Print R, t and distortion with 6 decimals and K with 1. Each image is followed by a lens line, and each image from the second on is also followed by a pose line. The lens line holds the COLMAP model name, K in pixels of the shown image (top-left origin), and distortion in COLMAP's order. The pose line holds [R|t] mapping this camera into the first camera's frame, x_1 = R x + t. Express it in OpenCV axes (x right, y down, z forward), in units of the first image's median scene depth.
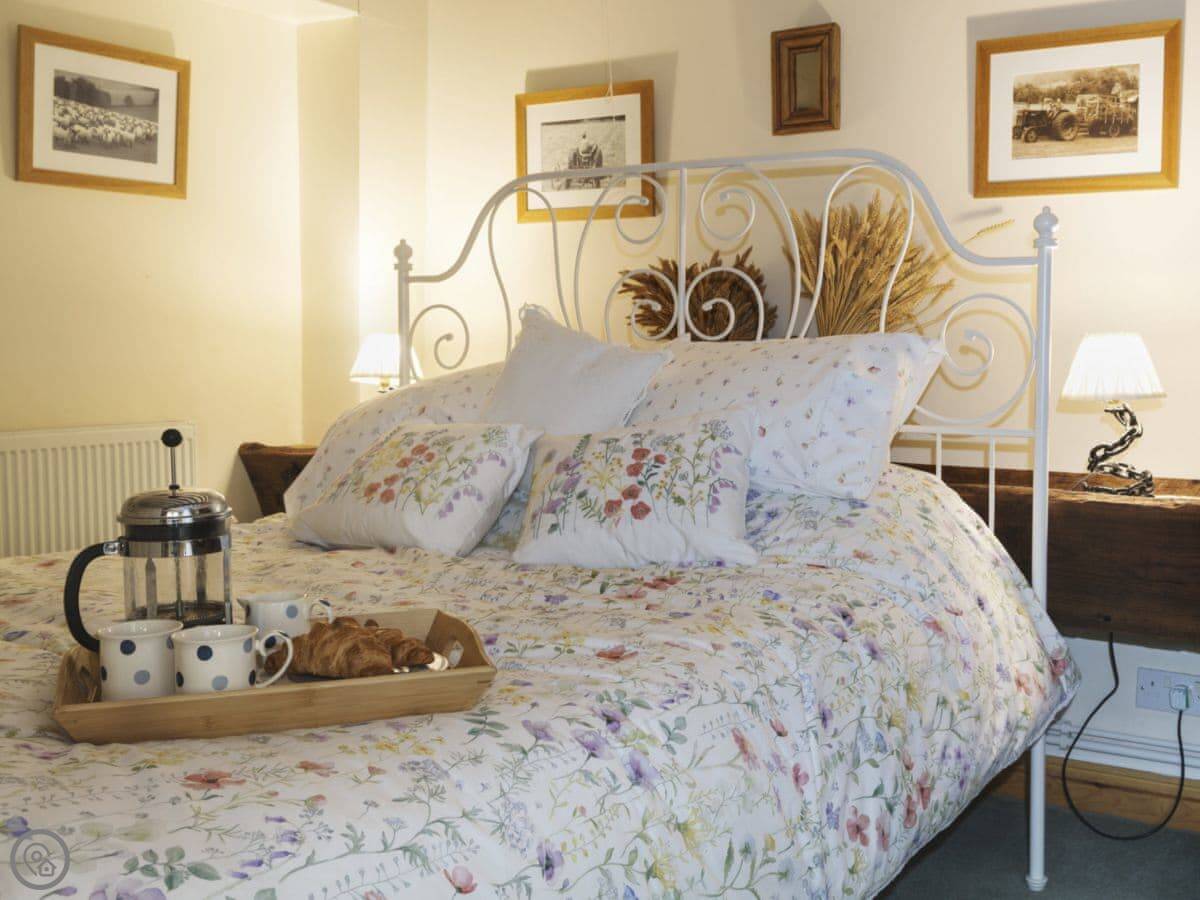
lens RADIAL K [[1016.5, 0, 648.3], [0, 1016.5, 371.1], [0, 0, 1]] dist [0.008531, 0.000379]
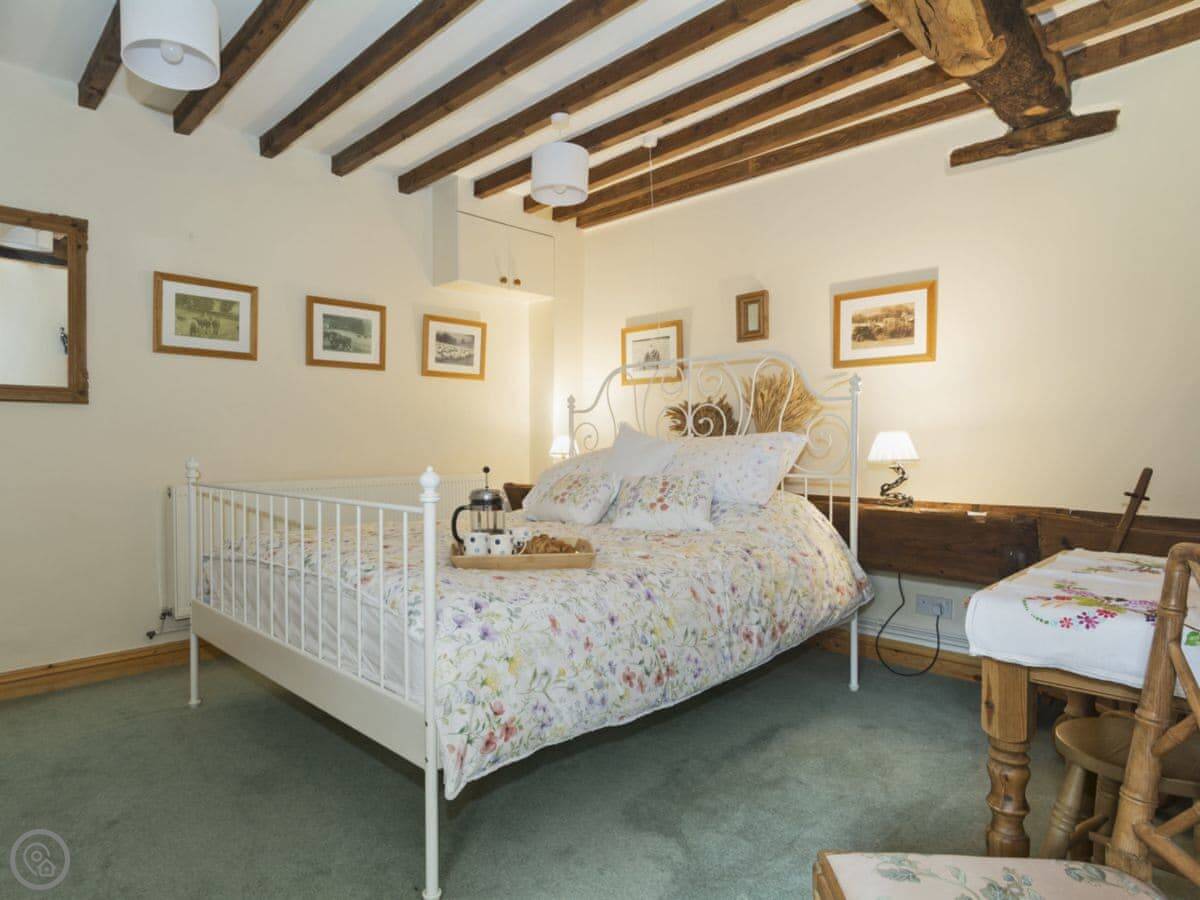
lens RADIAL K [[724.8, 0, 598.7], [0, 724.8, 408.7], [0, 0, 1]] dist [0.003374, 0.000117]
pose [[0.973680, -0.019137, -0.227114, 0.224640], [-0.001168, 0.996037, -0.088936, 0.056531], [0.227916, 0.086861, 0.969799, -0.677324]]
